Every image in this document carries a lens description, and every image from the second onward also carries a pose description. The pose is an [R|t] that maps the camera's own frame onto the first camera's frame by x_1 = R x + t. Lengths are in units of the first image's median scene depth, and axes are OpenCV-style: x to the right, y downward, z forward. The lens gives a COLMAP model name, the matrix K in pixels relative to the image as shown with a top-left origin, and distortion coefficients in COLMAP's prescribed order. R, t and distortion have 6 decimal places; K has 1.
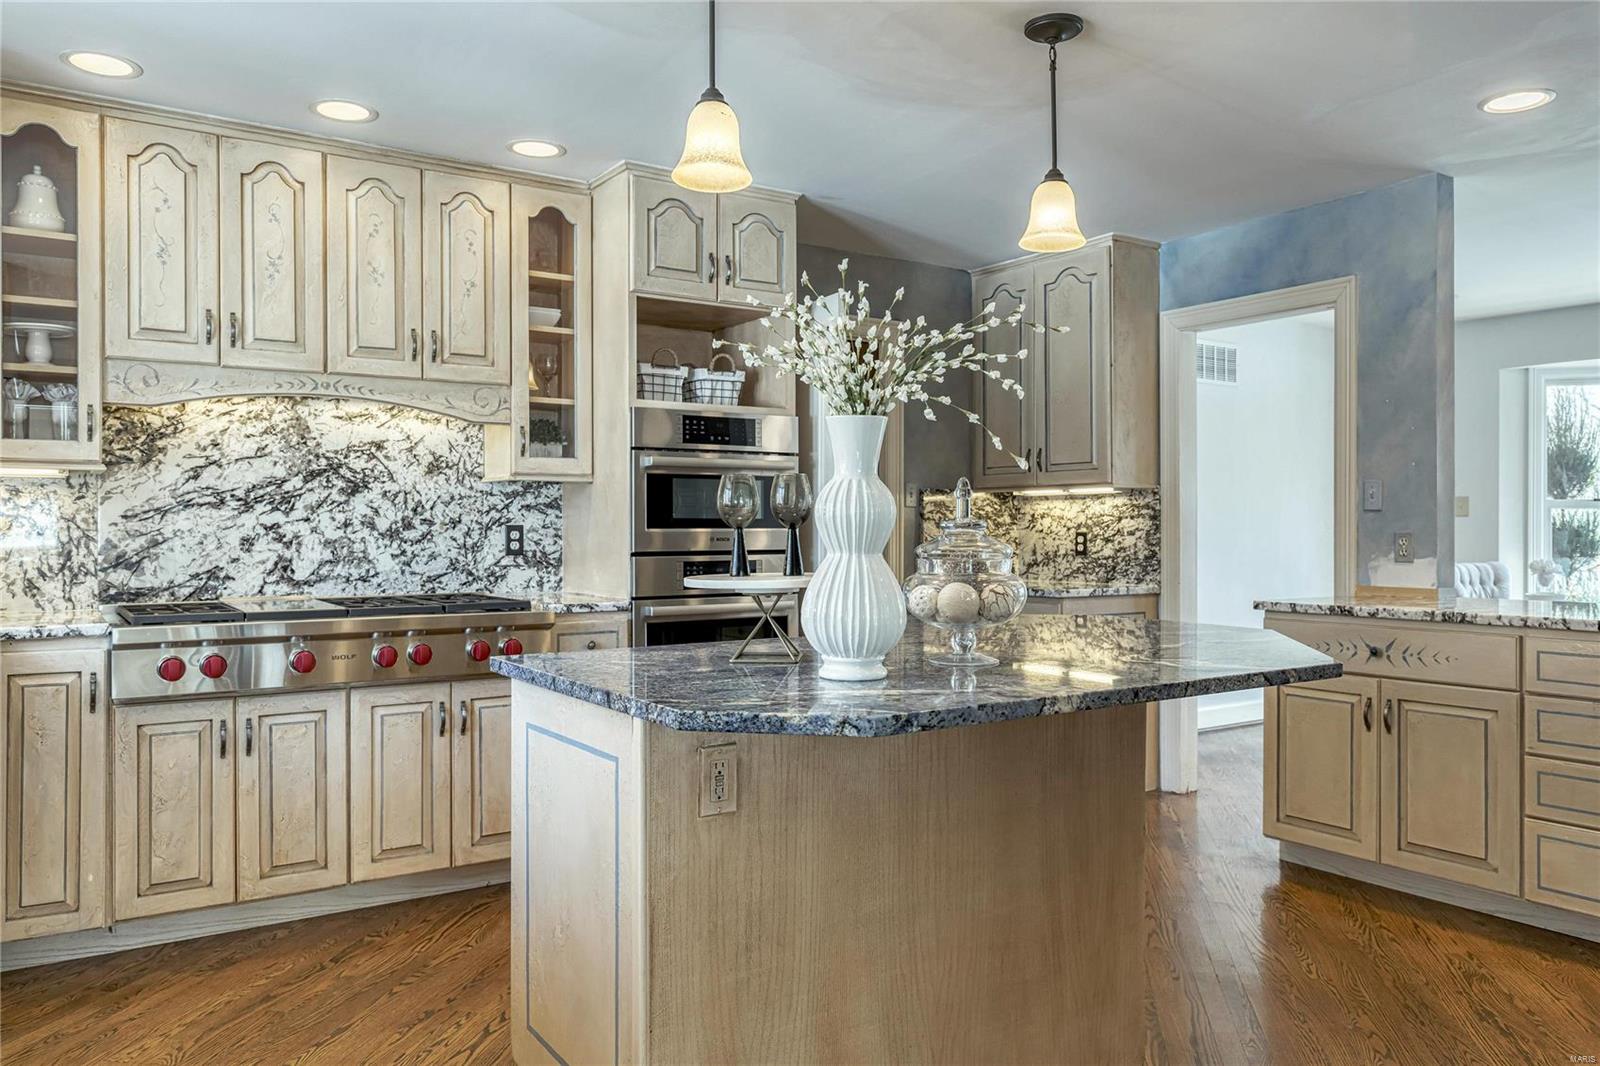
lens RADIAL K [[1157.2, 0, 802.0], [0, 1157.2, 532.1], [0, 0, 1]] dist [0.009661, -0.005943]
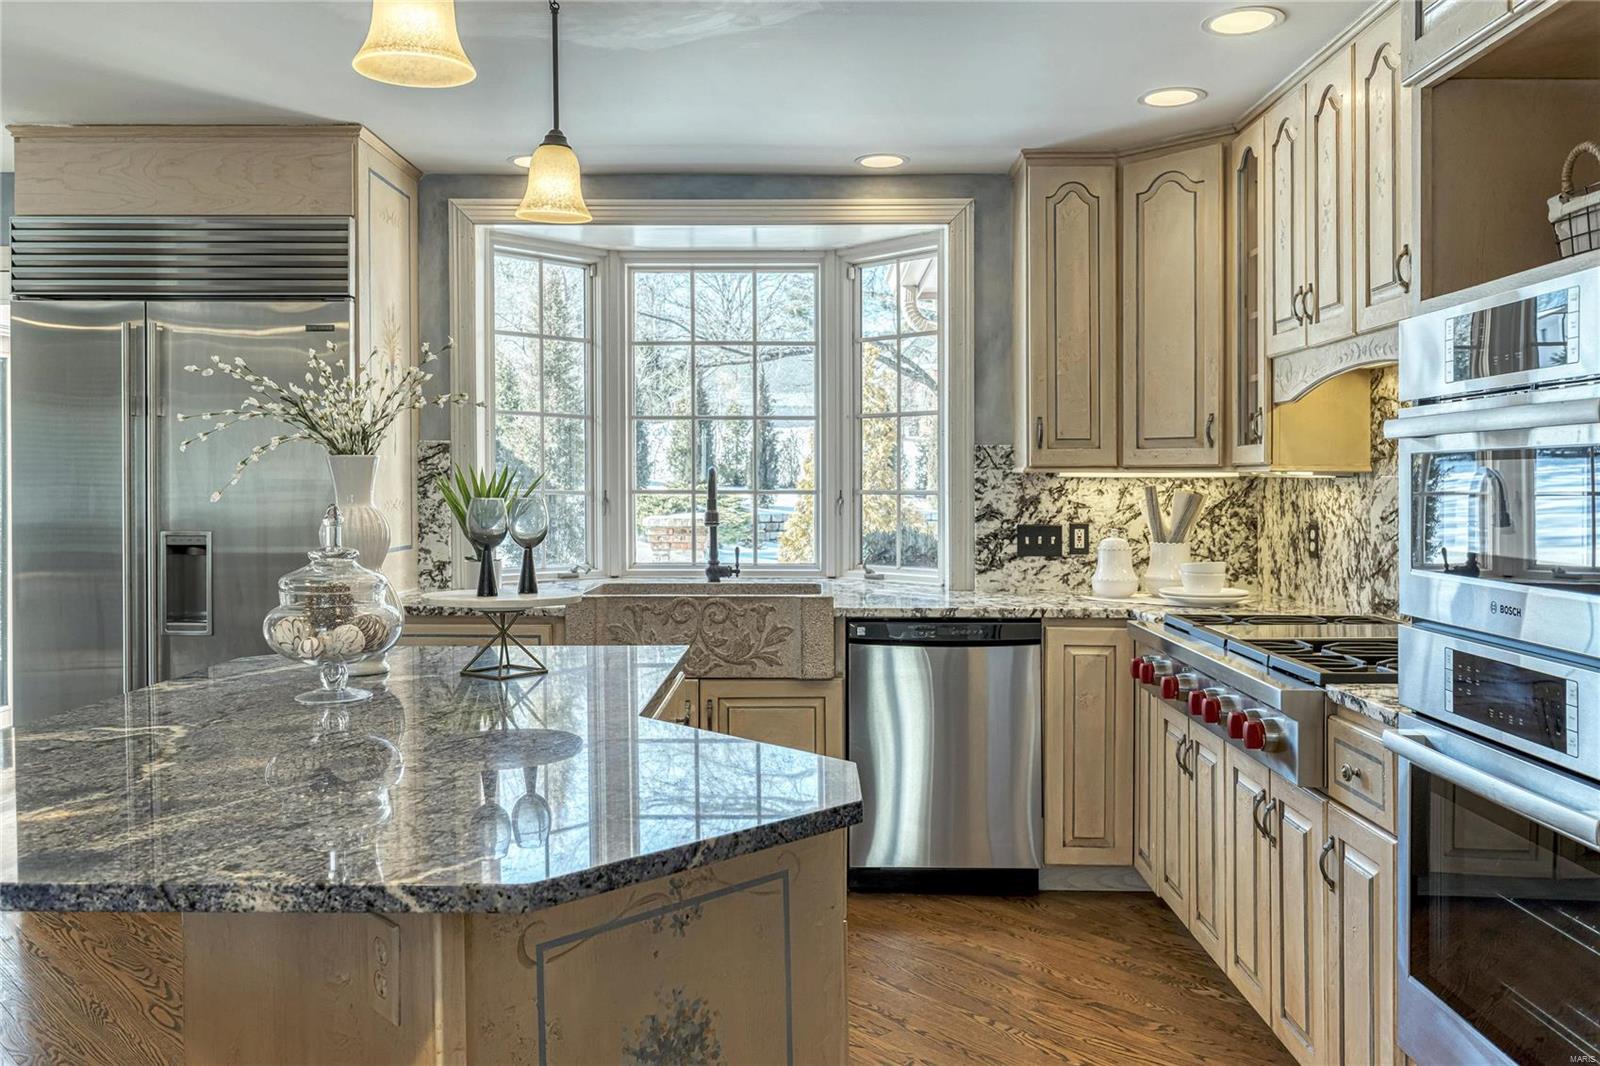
lens RADIAL K [[1286.1, 0, 793.1], [0, 1286.1, 489.6], [0, 0, 1]] dist [0.002108, 0.007811]
pose [[-0.574352, 0.007706, -0.818572, 0.485605], [-0.000717, 0.999951, 0.009917, -0.044369], [0.818608, 0.006283, -0.574318, 1.175087]]
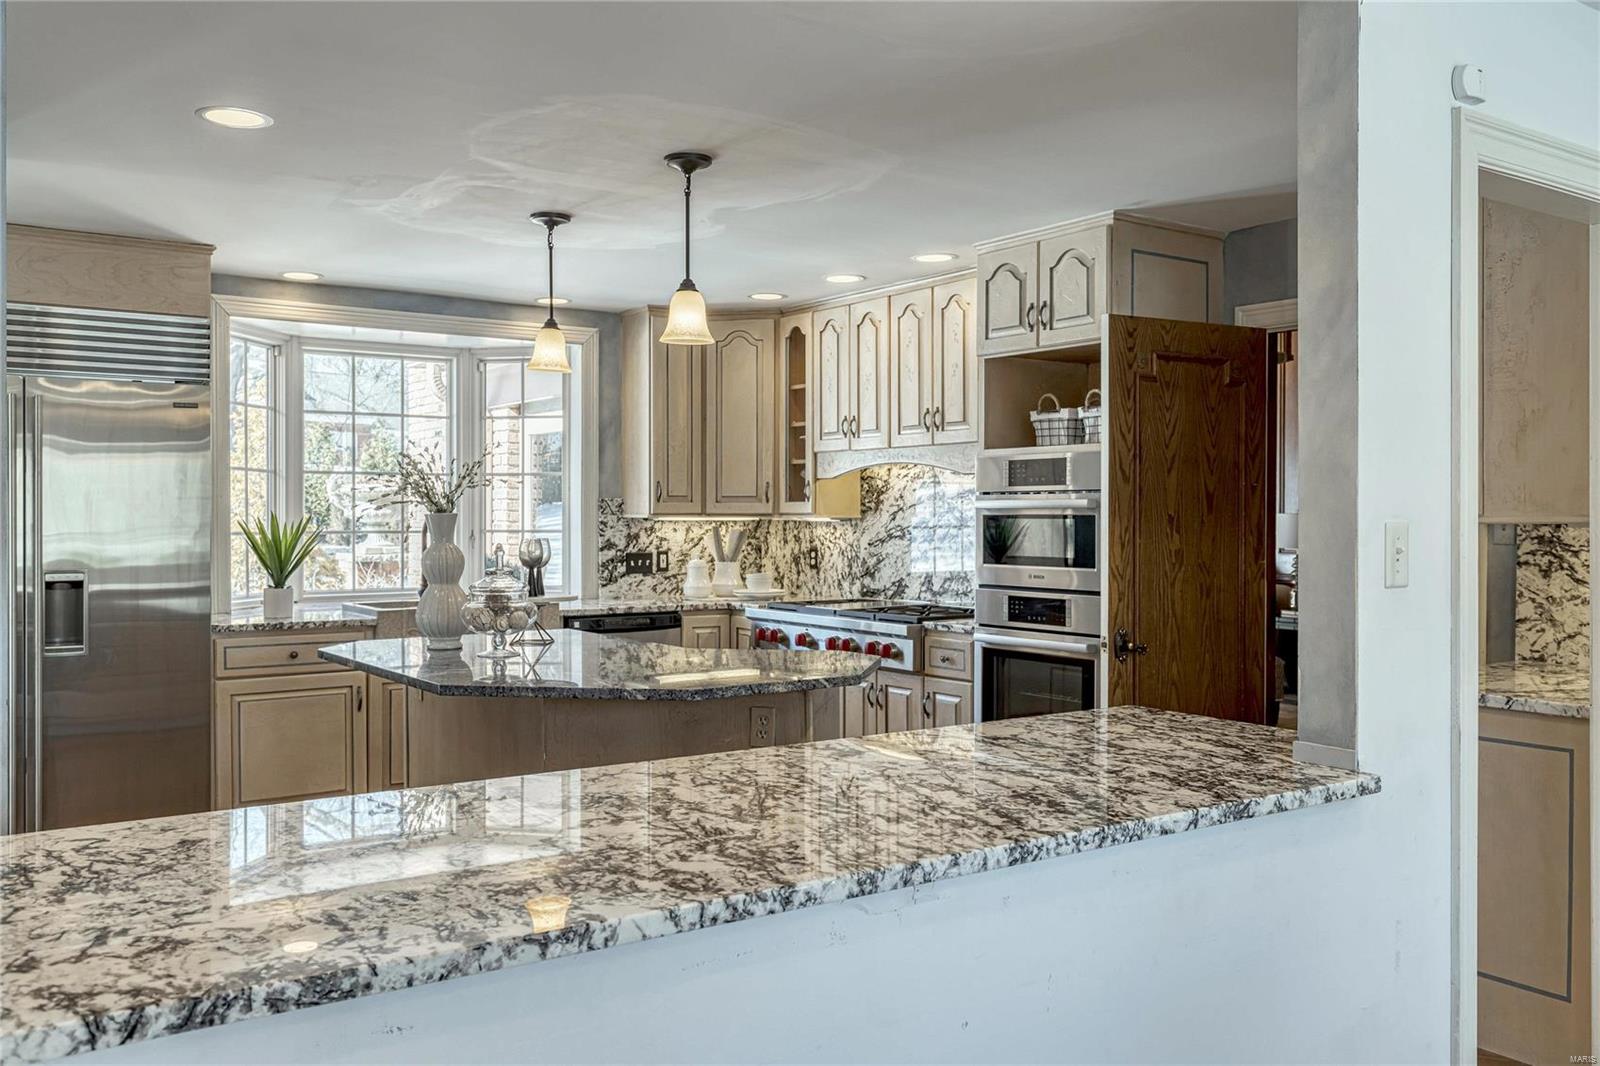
lens RADIAL K [[1361.3, 0, 800.7], [0, 1361.3, 531.1], [0, 0, 1]] dist [0.000113, -0.014331]
pose [[0.017752, 0.016129, -0.999712, 1.279926], [-0.002014, 0.999868, 0.016096, -0.060484], [0.999840, 0.001727, 0.017782, 0.853763]]
